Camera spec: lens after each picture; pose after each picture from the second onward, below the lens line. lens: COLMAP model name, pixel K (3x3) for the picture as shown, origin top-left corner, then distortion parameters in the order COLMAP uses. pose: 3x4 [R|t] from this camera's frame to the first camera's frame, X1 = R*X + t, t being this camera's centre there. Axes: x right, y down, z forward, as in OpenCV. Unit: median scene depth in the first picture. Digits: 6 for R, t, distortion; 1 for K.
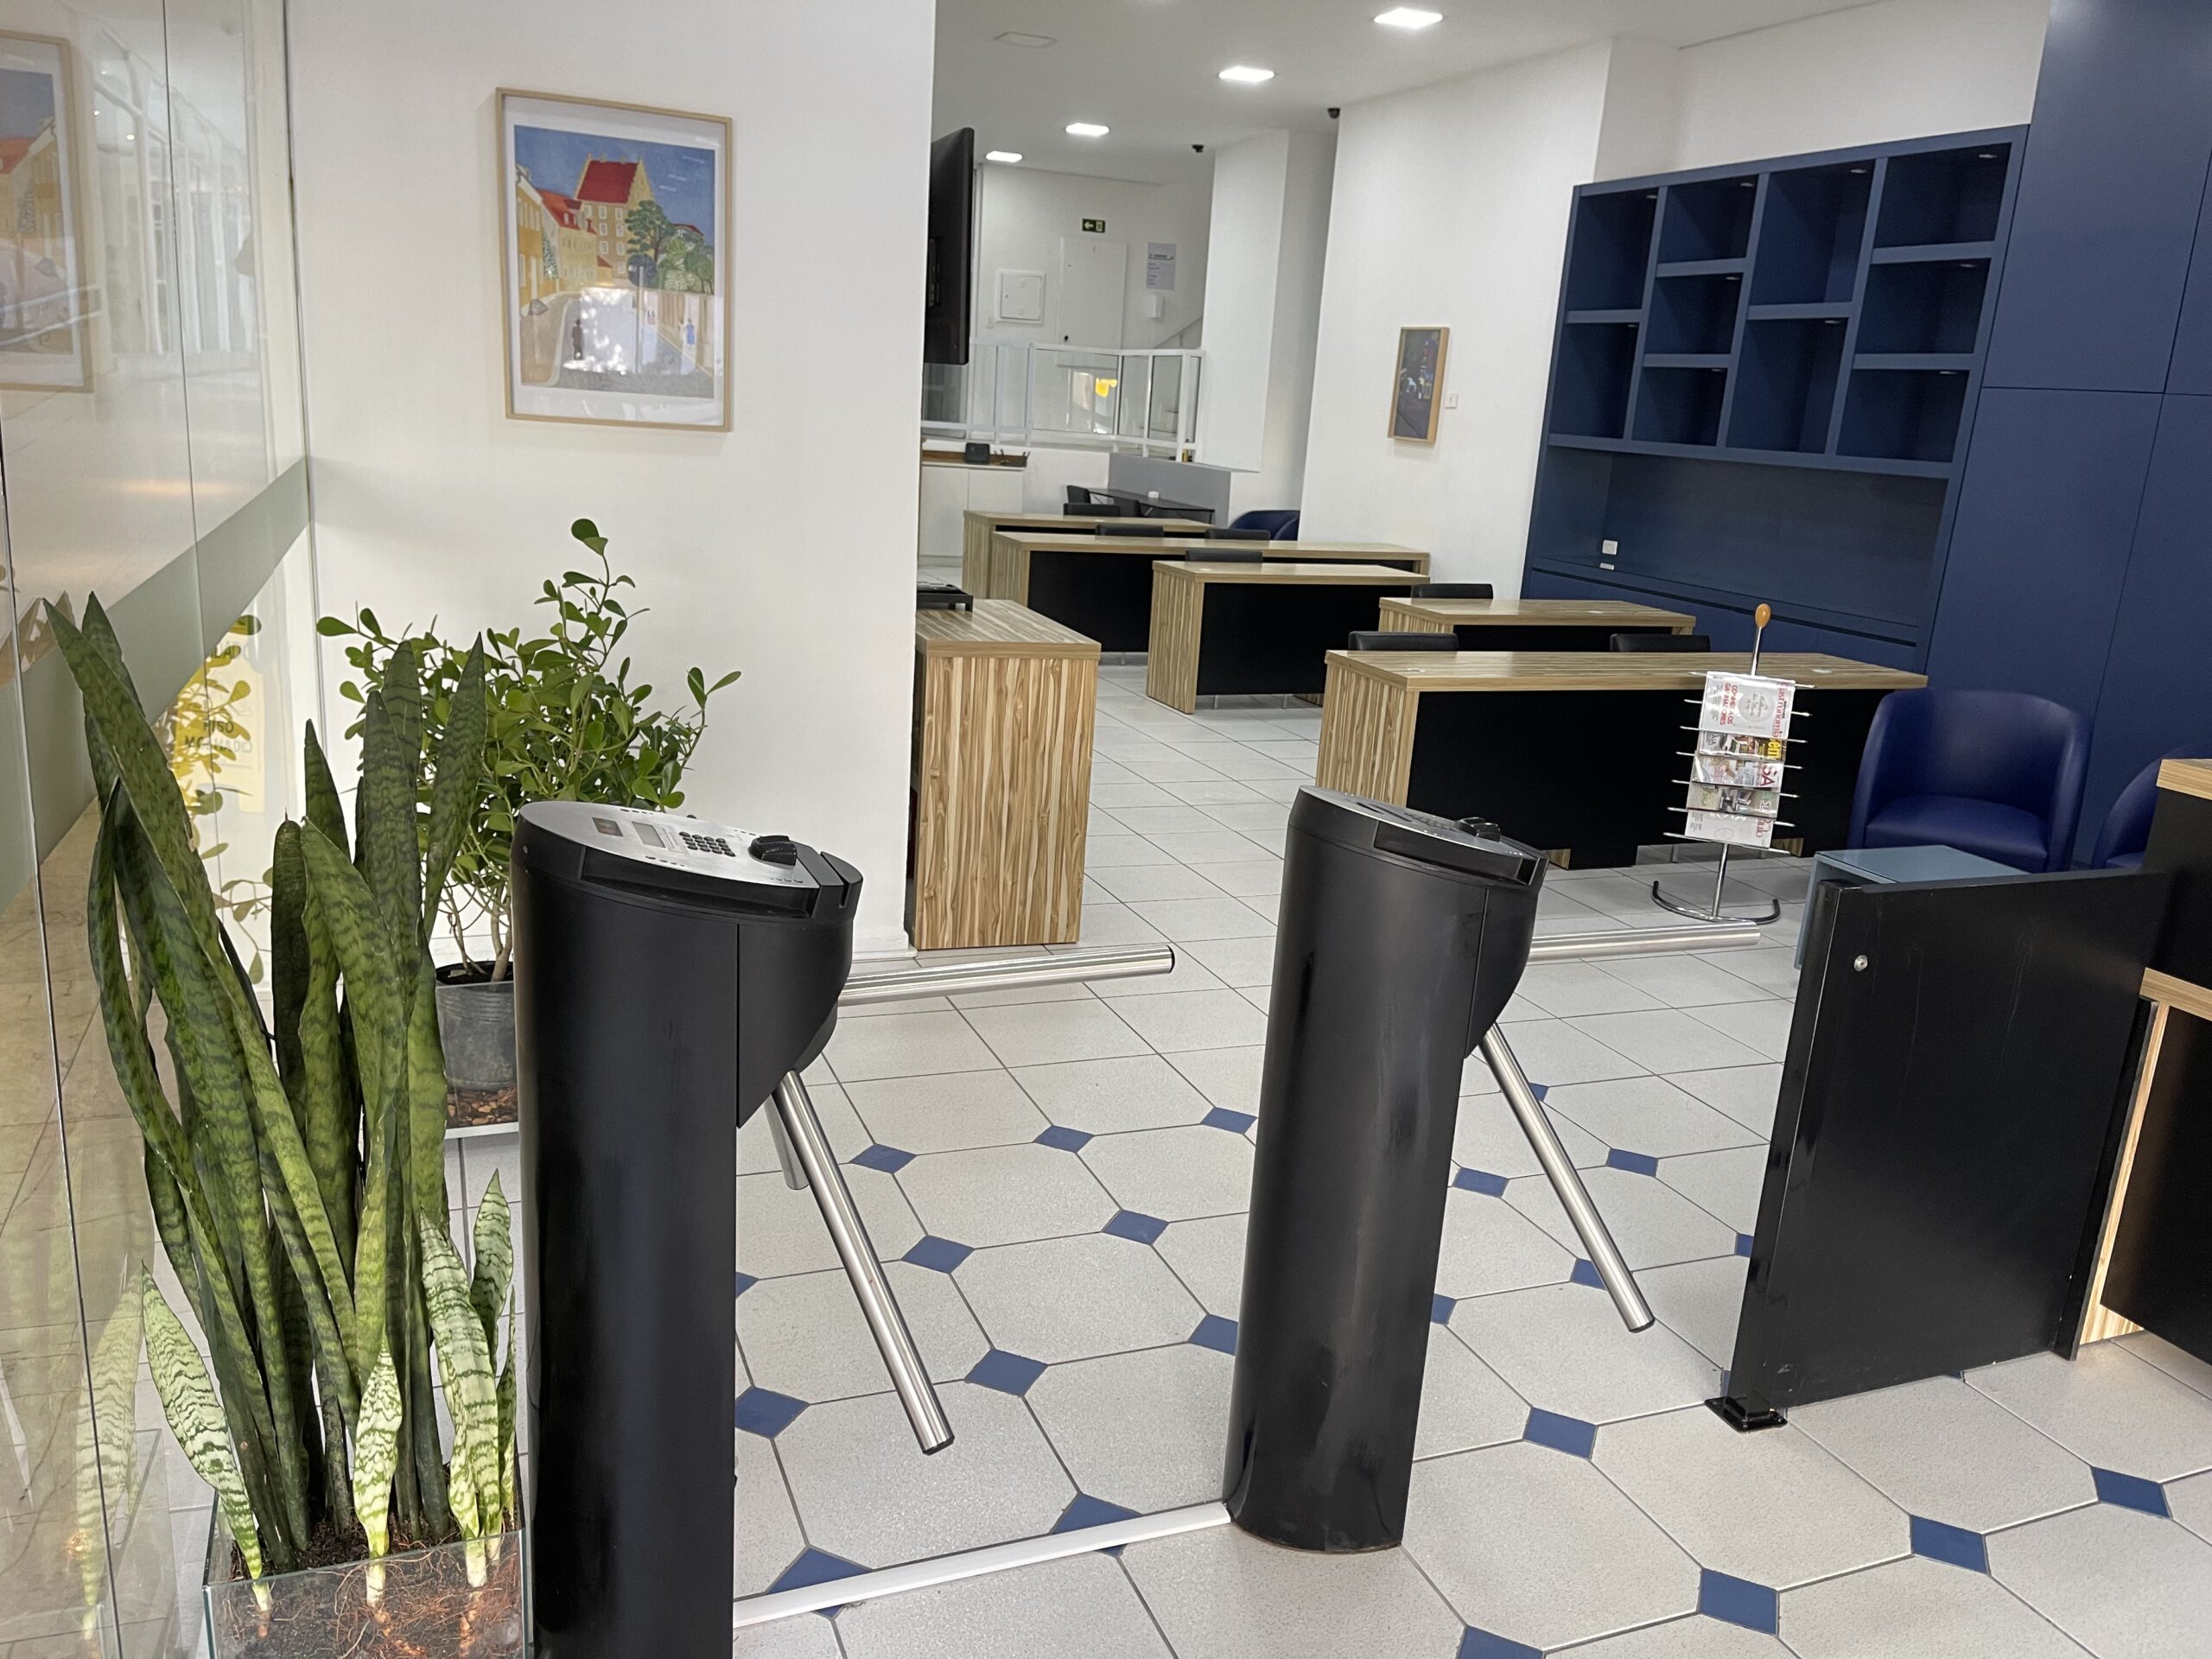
lens RADIAL K [[1656.8, 0, 1112.6], [0, 1656.8, 831.5], [0, 0, 1]] dist [0.052972, -0.068586]
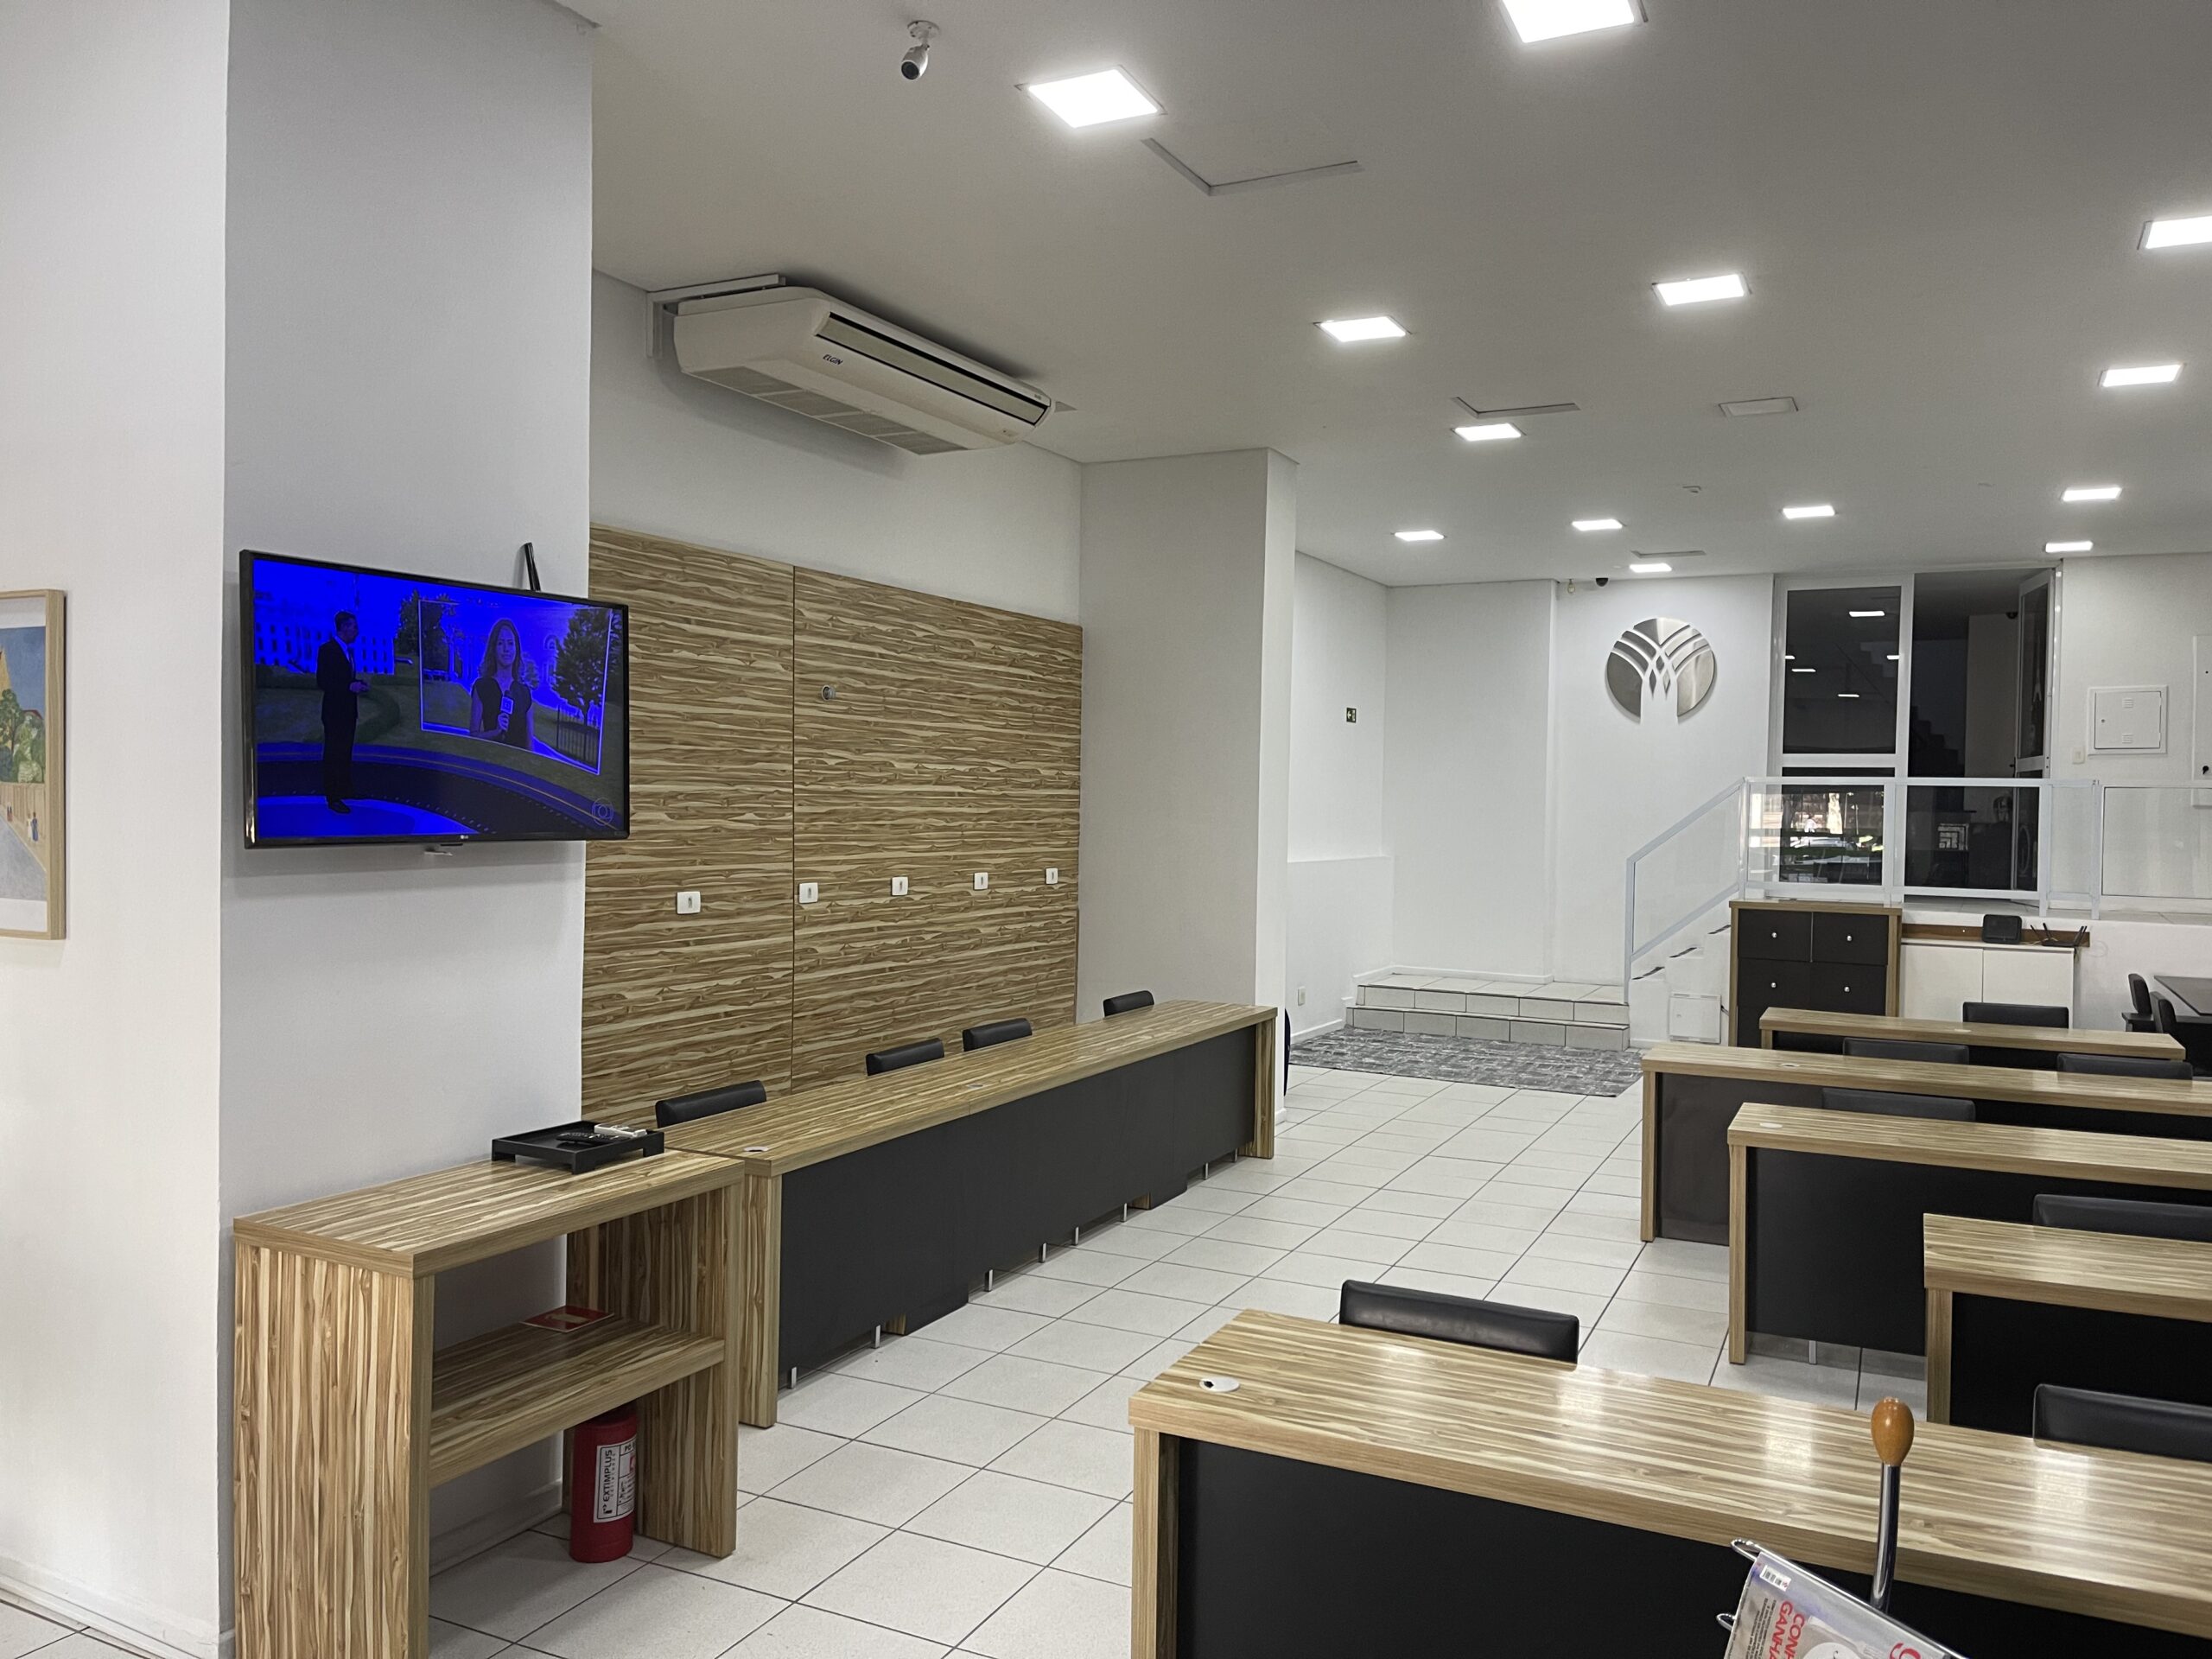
lens RADIAL K [[1656.8, 0, 1105.4], [0, 1656.8, 822.8], [0, 0, 1]] dist [0.052972, -0.068586]
pose [[0.664765, -0.047782, -0.745523, 0.463115], [-0.160674, 0.965453, -0.205147, -0.129865], [0.729569, 0.256161, 0.634122, 0.521136]]
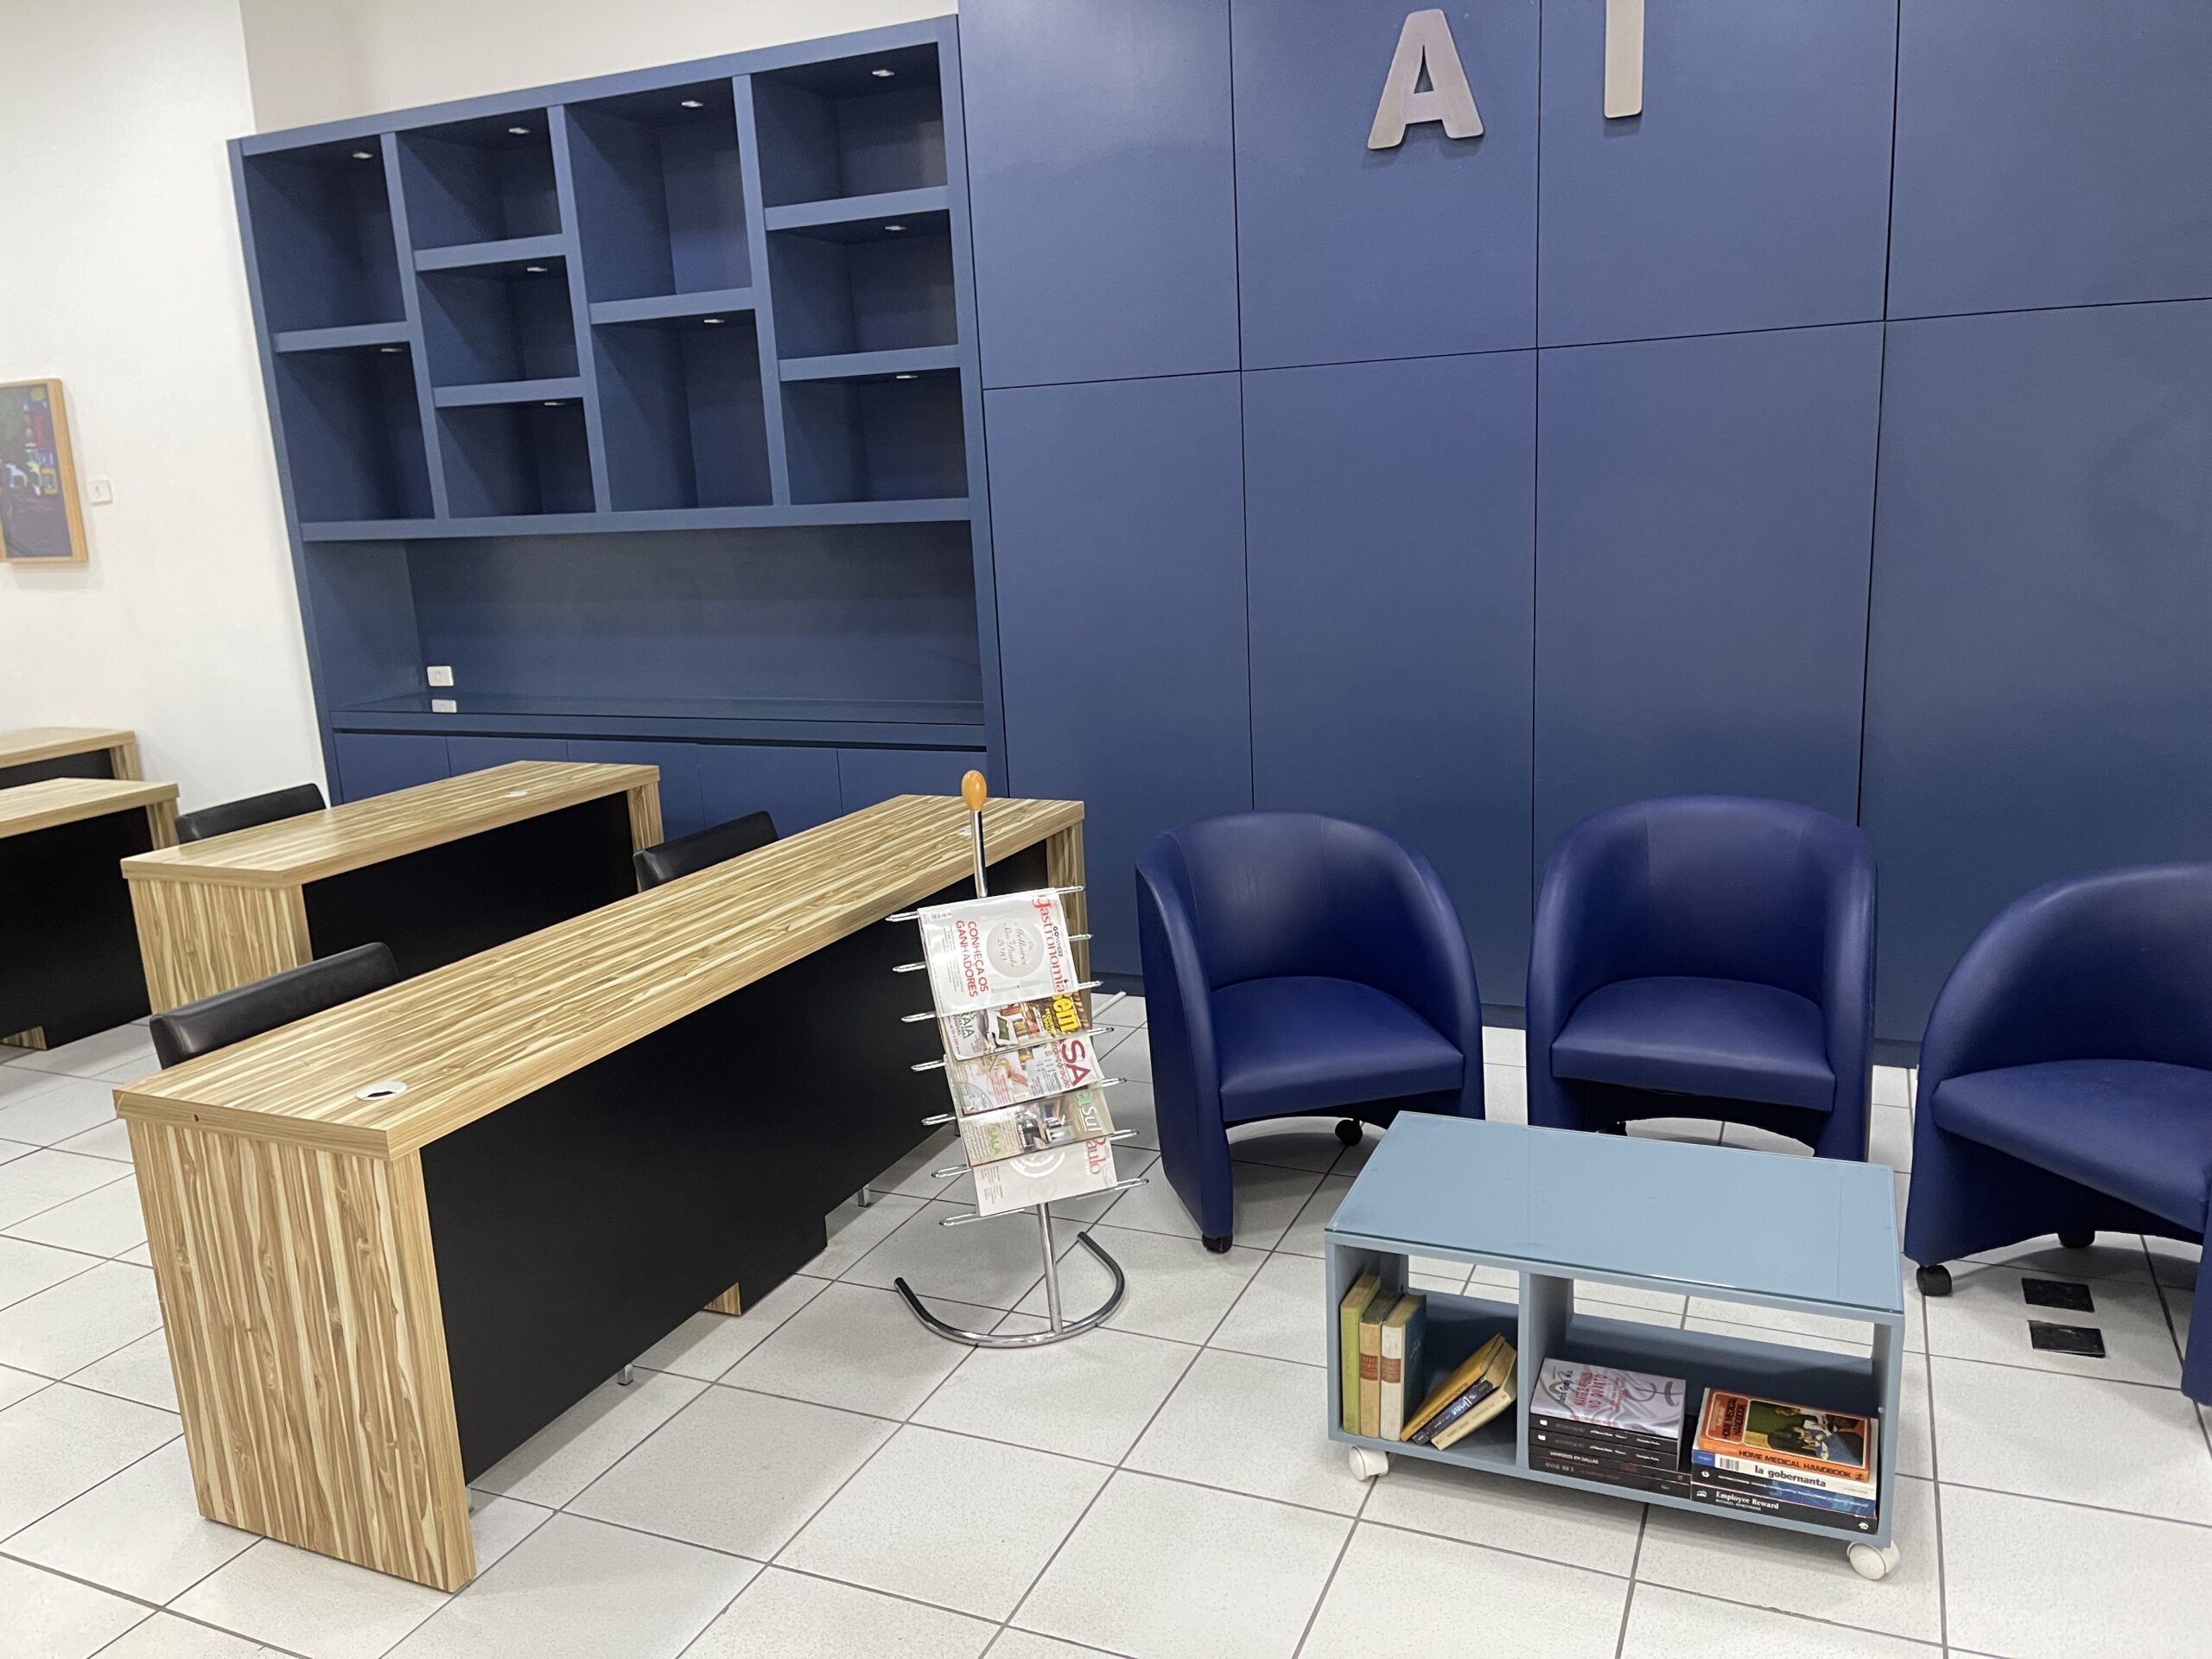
lens RADIAL K [[1656.8, 0, 1114.5], [0, 1656.8, 837.0], [0, 0, 1]] dist [0.052972, -0.068586]
pose [[0.709003, -0.248556, 0.659951, 0.041353], [0.269791, 0.960238, 0.071809, -0.119450], [-0.651558, 0.127136, 0.747869, 0.464826]]
